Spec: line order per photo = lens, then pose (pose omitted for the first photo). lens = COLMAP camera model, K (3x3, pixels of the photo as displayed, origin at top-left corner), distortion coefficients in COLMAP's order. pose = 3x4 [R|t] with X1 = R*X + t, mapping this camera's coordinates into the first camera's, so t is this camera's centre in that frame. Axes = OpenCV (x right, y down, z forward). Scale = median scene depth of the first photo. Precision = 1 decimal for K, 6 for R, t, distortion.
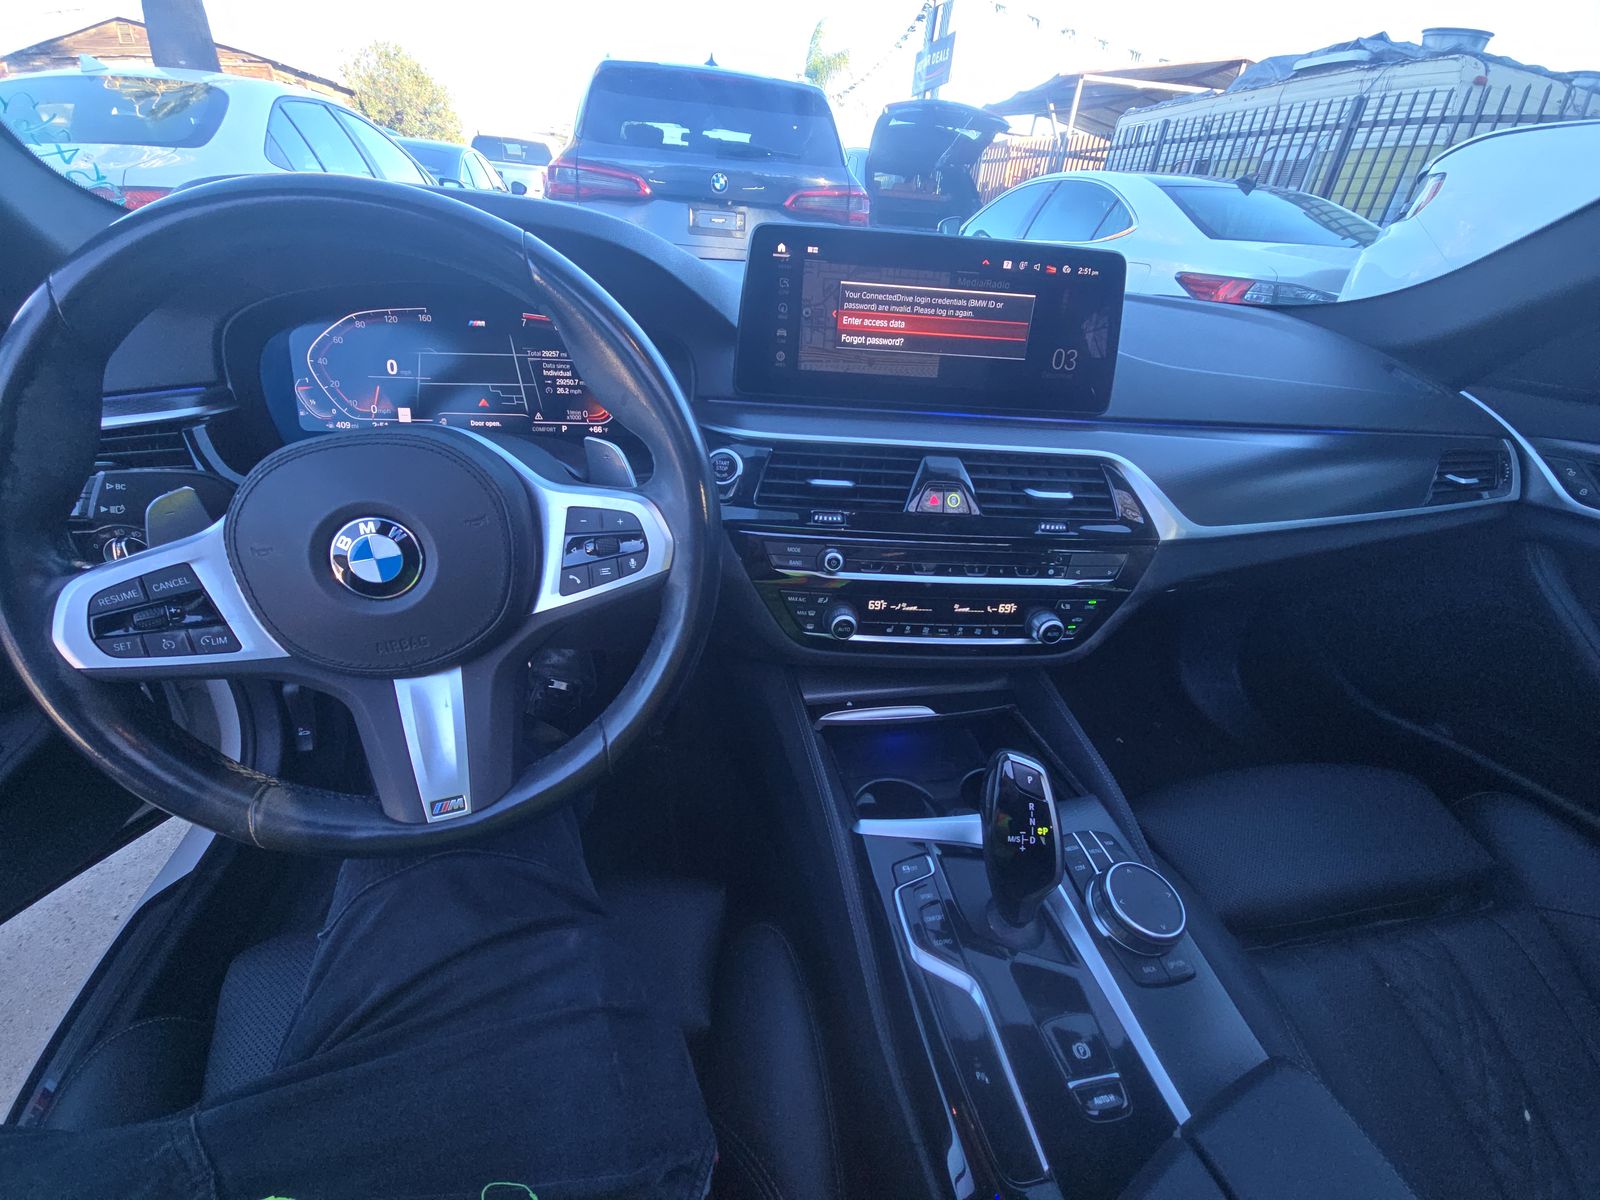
lens RADIAL K [[645.5, 0, 786.6], [0, 645.5, 602.0], [0, 0, 1]] dist [0.000689, 0.000039]
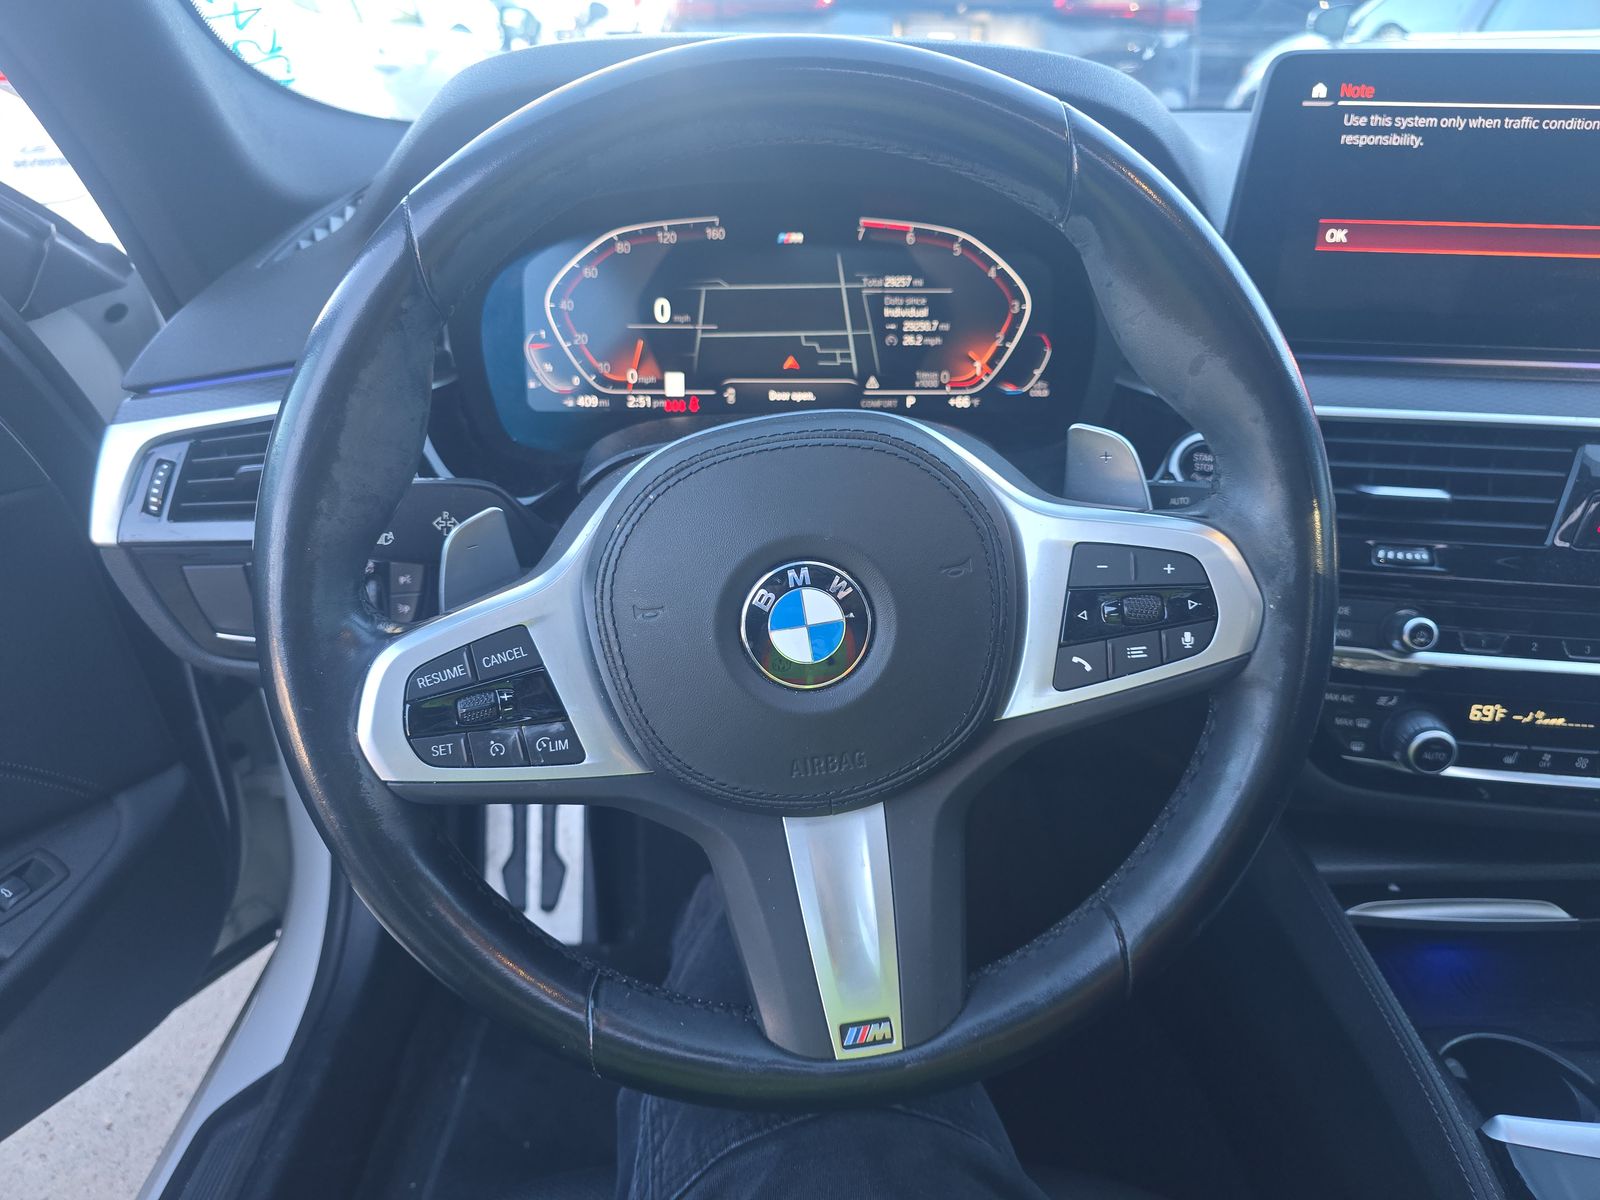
lens RADIAL K [[1098.0, 0, 799.5], [0, 1098.0, 606.8], [0, 0, 1]] dist [0.014602, -0.020396]
pose [[0.983153, 0.022160, -0.181436, -0.278078], [-0.032181, 0.998104, -0.052476, -0.018303], [0.179929, 0.057431, 0.982002, -0.030148]]
